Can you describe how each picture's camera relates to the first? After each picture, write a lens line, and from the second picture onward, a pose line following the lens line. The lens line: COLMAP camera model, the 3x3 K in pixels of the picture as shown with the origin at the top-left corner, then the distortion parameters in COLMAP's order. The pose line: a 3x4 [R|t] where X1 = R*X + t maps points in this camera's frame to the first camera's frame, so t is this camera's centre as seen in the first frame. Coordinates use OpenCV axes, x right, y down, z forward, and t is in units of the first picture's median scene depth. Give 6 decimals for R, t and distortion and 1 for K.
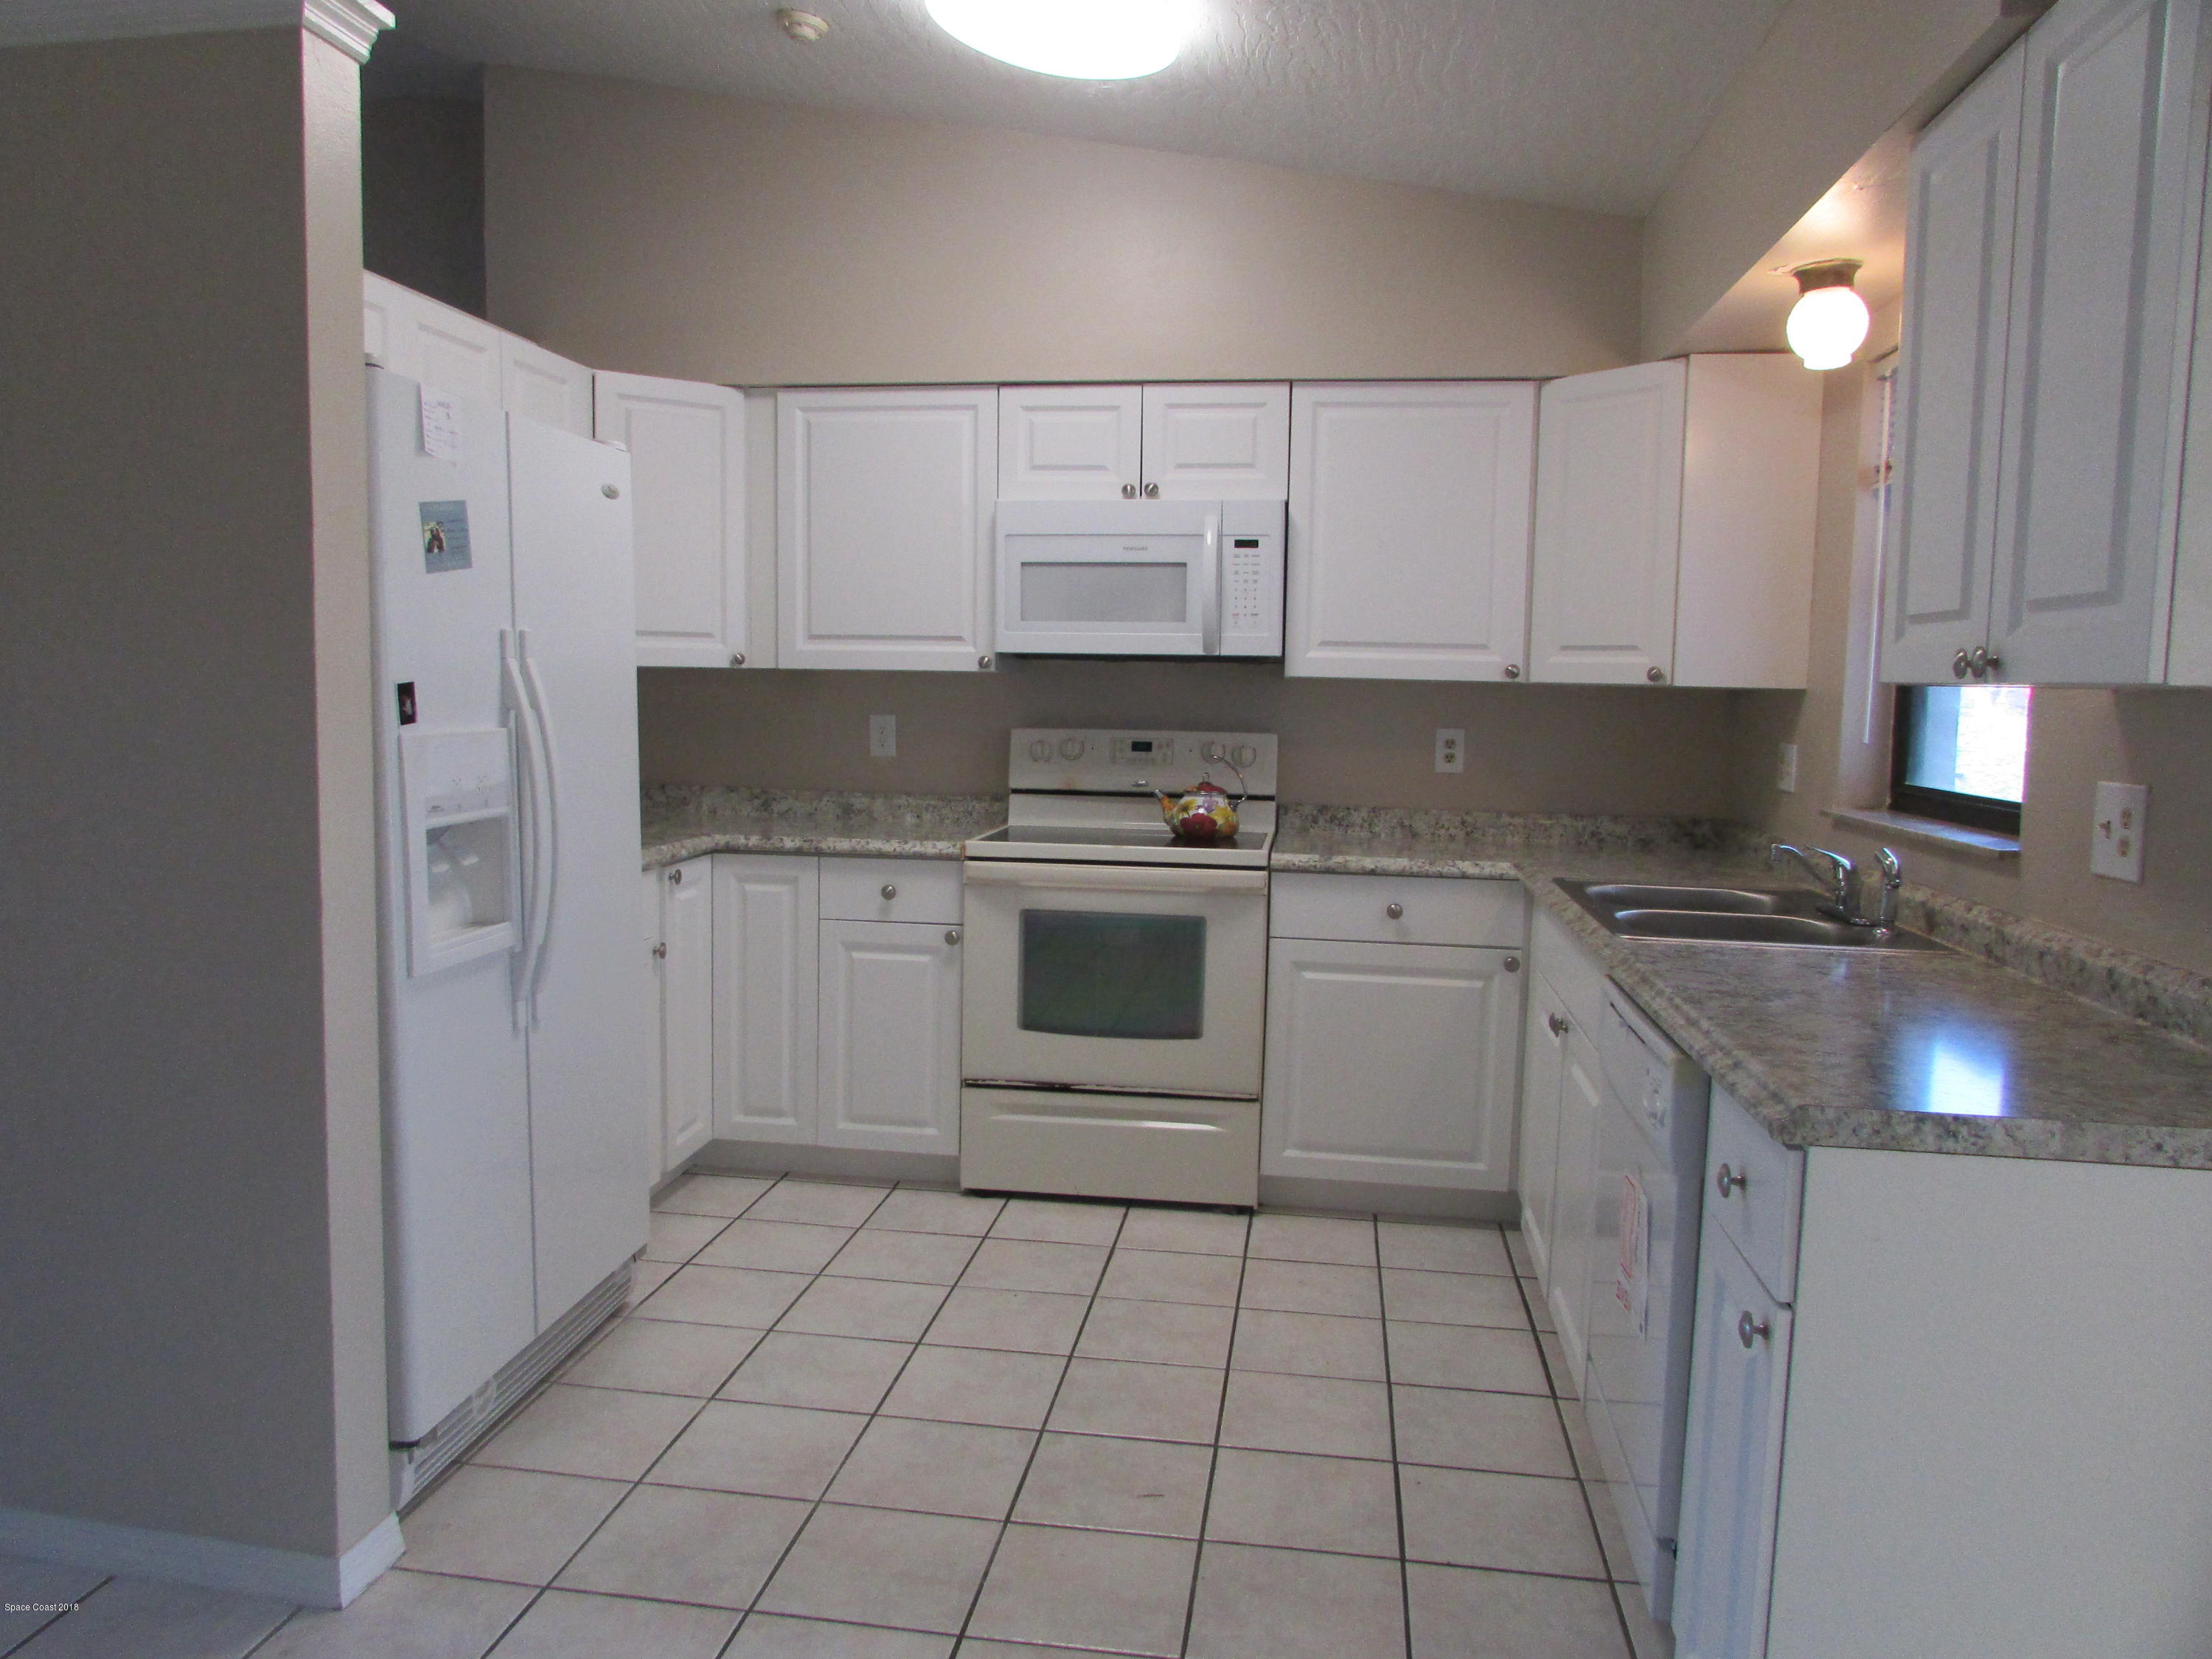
lens RADIAL K [[1531.1, 0, 1106.0], [0, 1531.1, 829.5], [0, 0, 1]] dist [-0.001119, 0.002081]
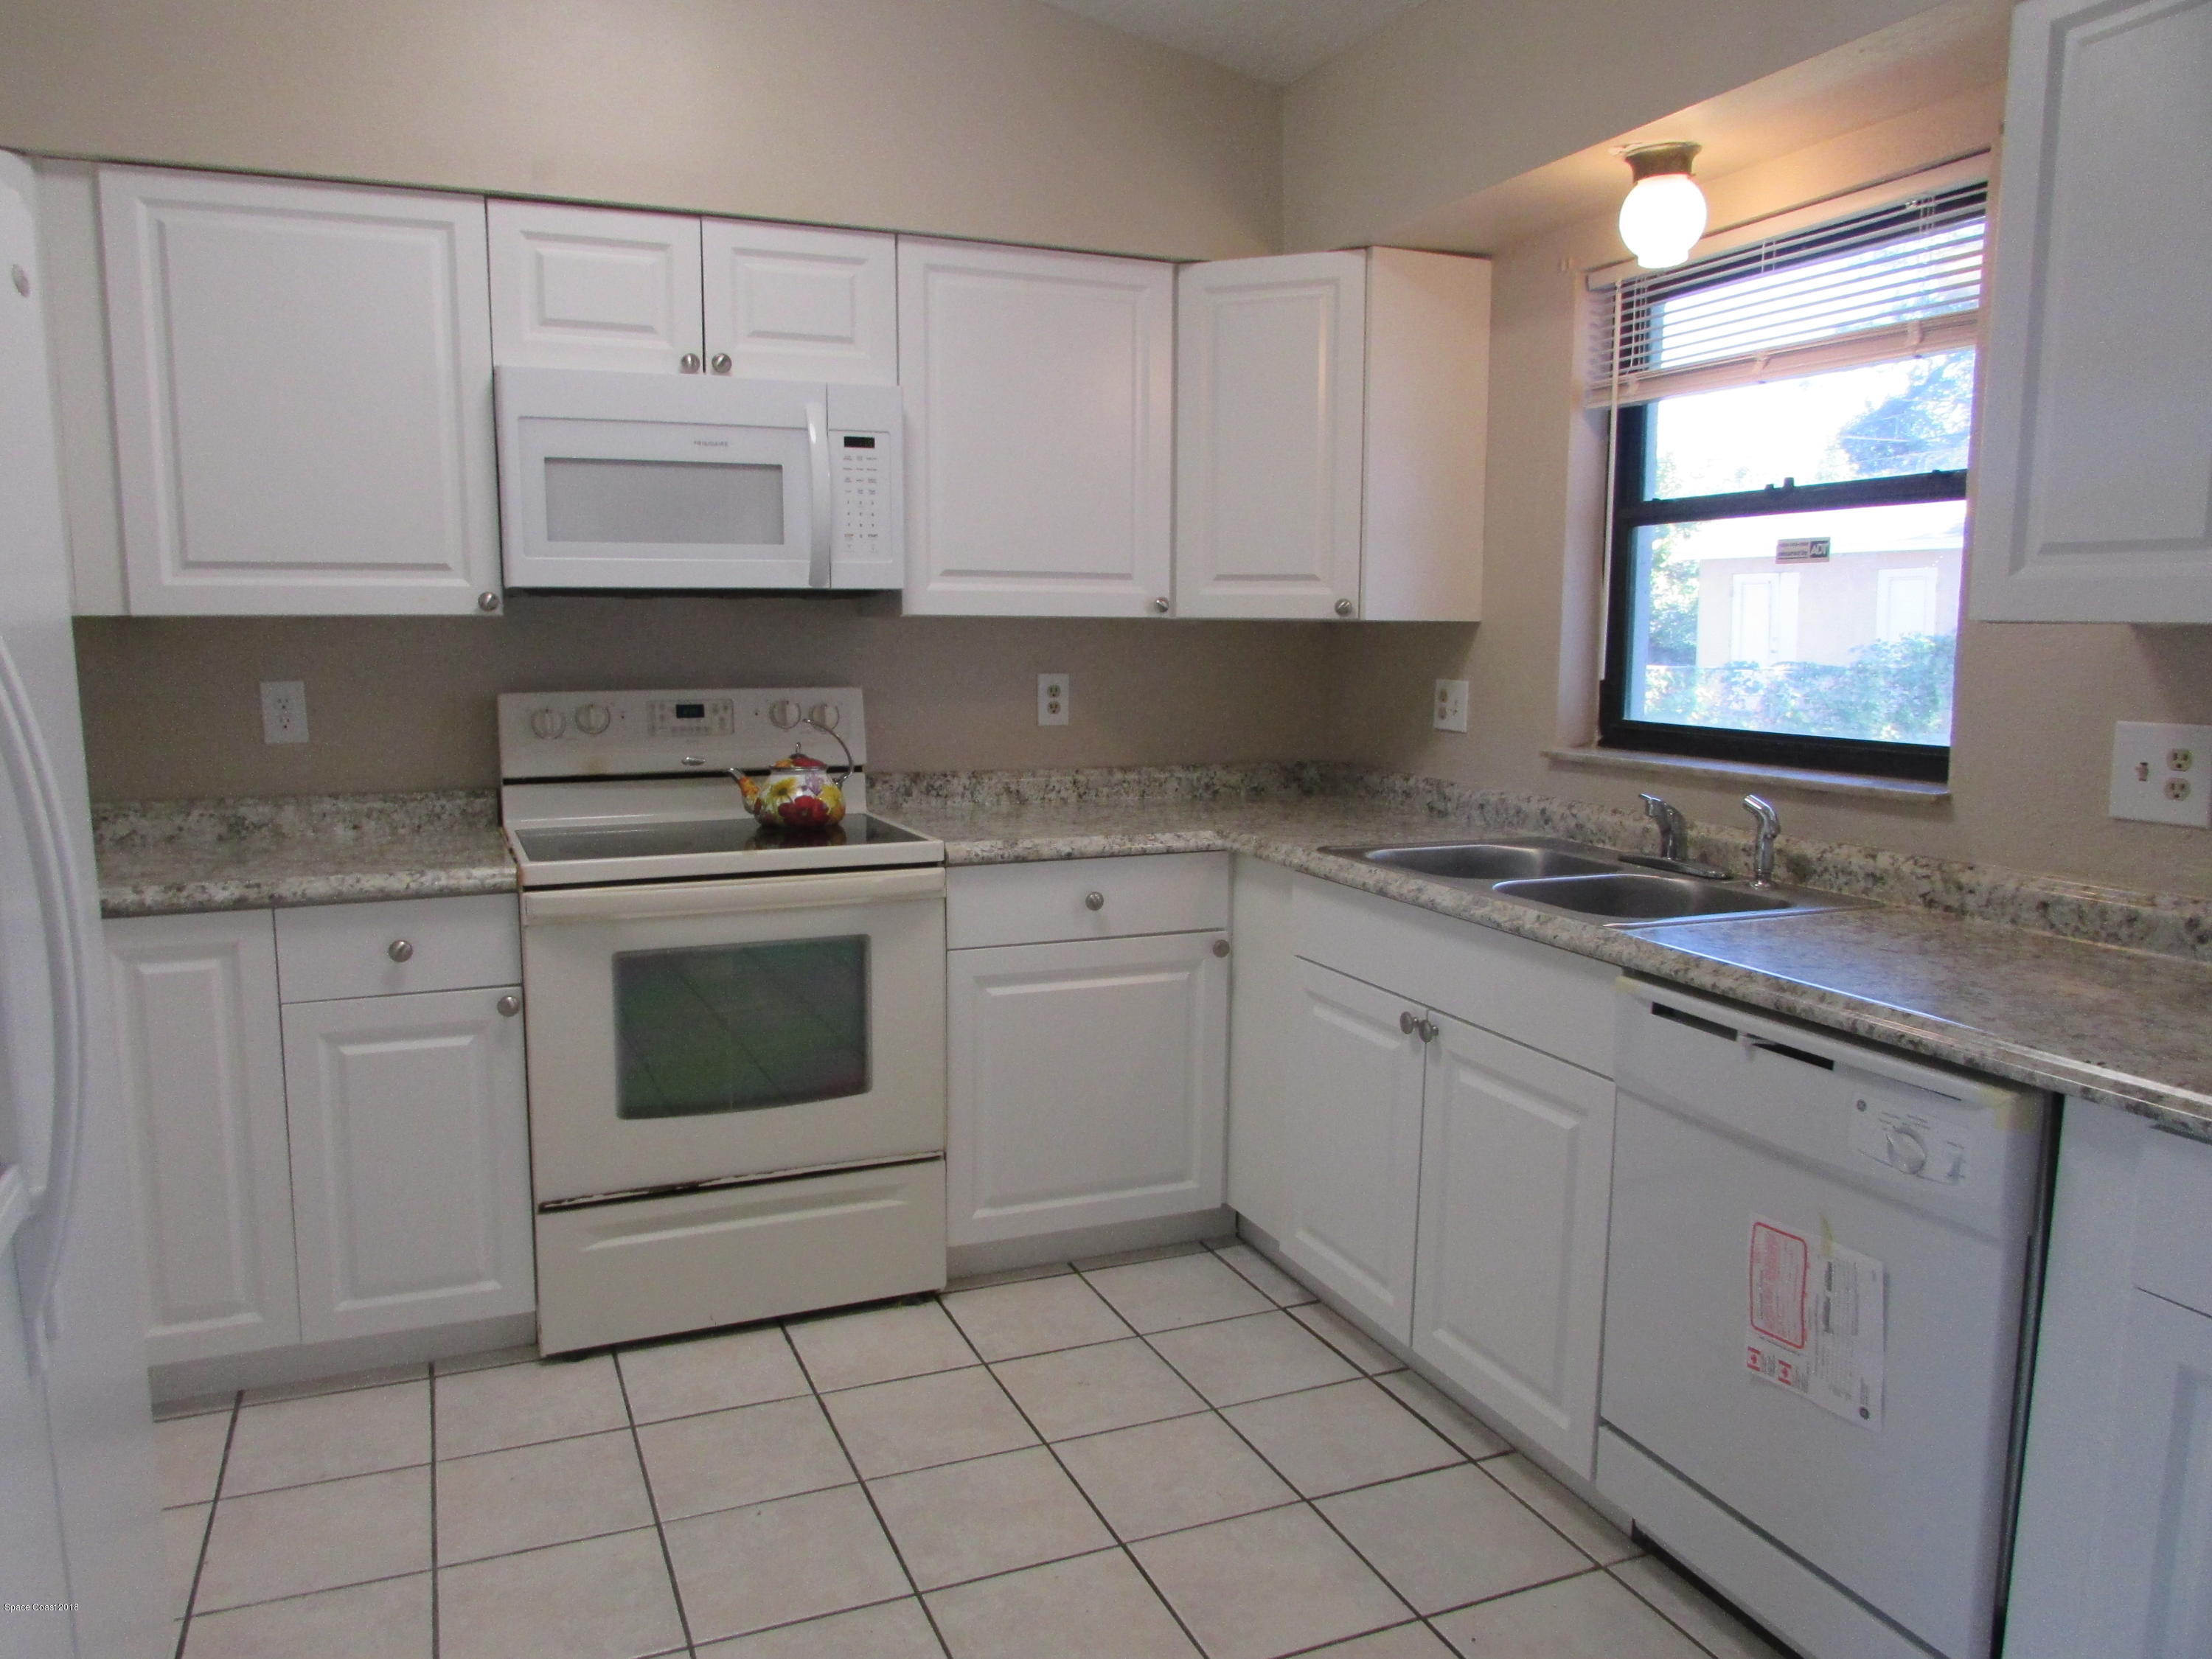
lens RADIAL K [[1565.6, 0, 1106.0], [0, 1565.6, 829.5], [0, 0, 1]] dist [-0.022998, 0.005332]
pose [[0.859895, -0.083837, 0.503539, -0.211364], [0.061856, 0.996265, 0.060242, -0.032808], [-0.506709, -0.020655, 0.861870, 0.257728]]
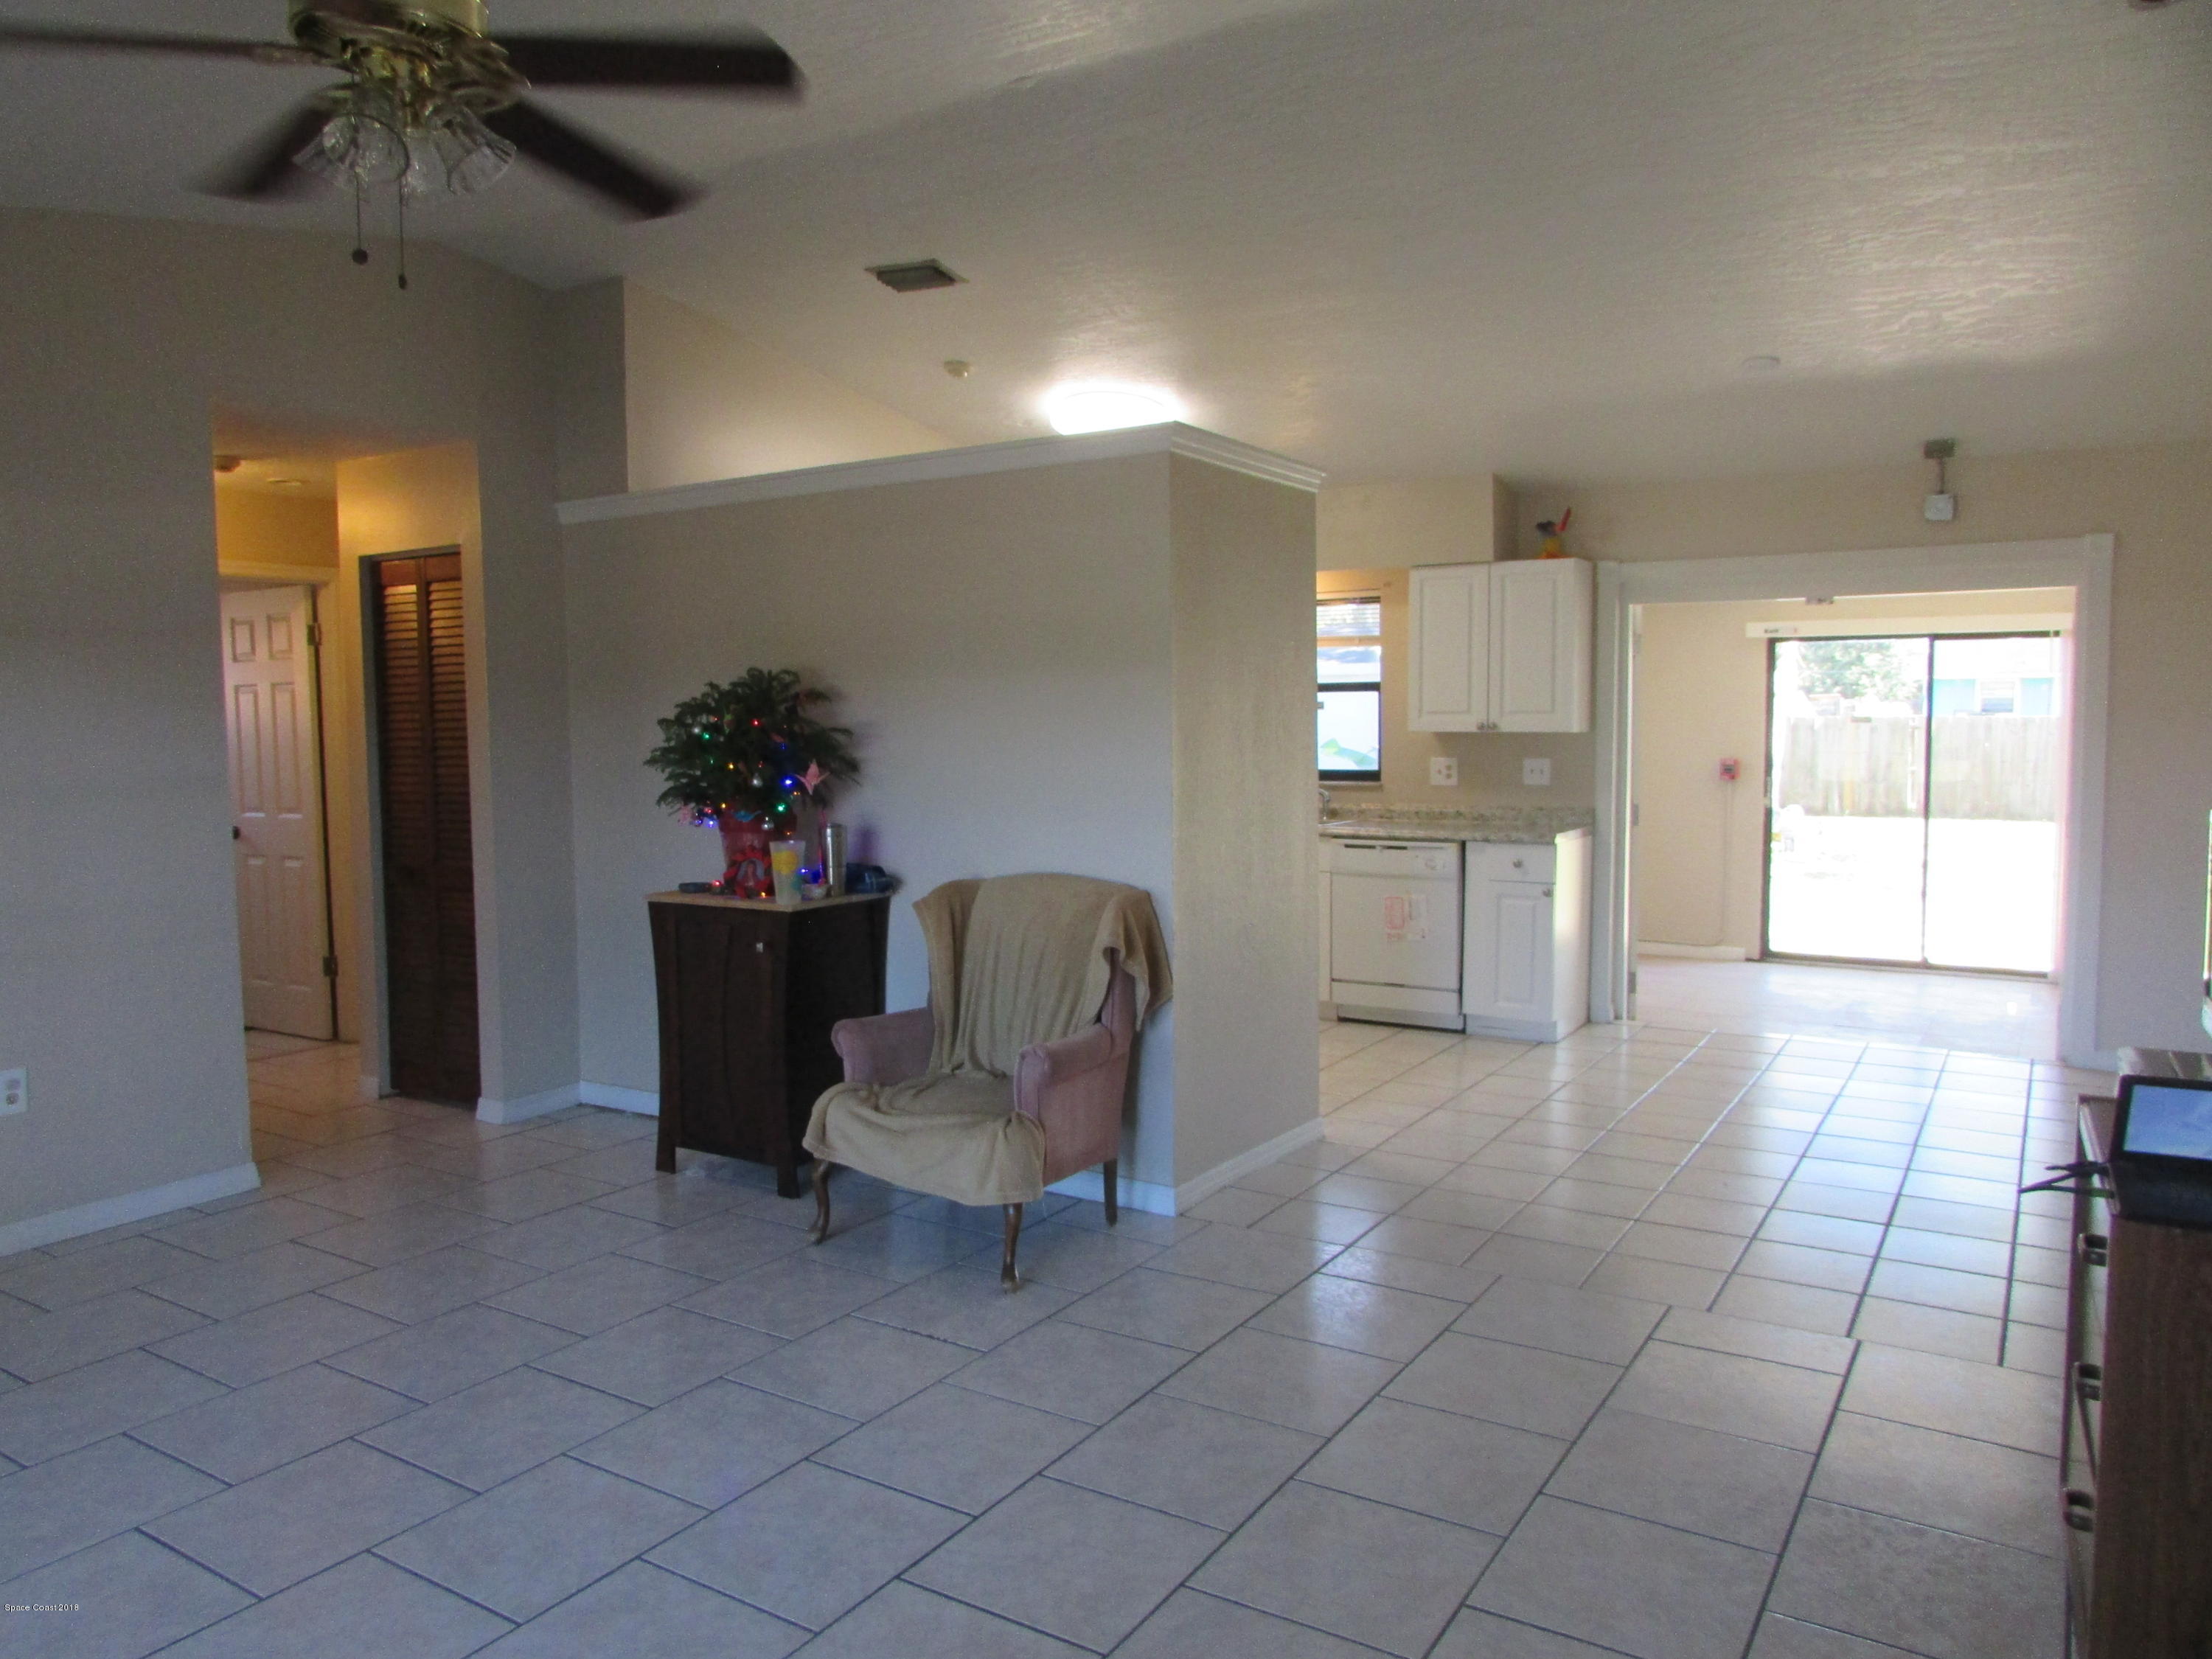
lens RADIAL K [[1565.6, 0, 1106.0], [0, 1565.6, 829.5], [0, 0, 1]] dist [-0.022998, 0.005332]
pose [[0.408226, -0.089596, 0.908474, -1.498054], [0.102023, 0.993415, 0.052128, -0.068235], [-0.907162, 0.071406, 0.414679, 0.124342]]
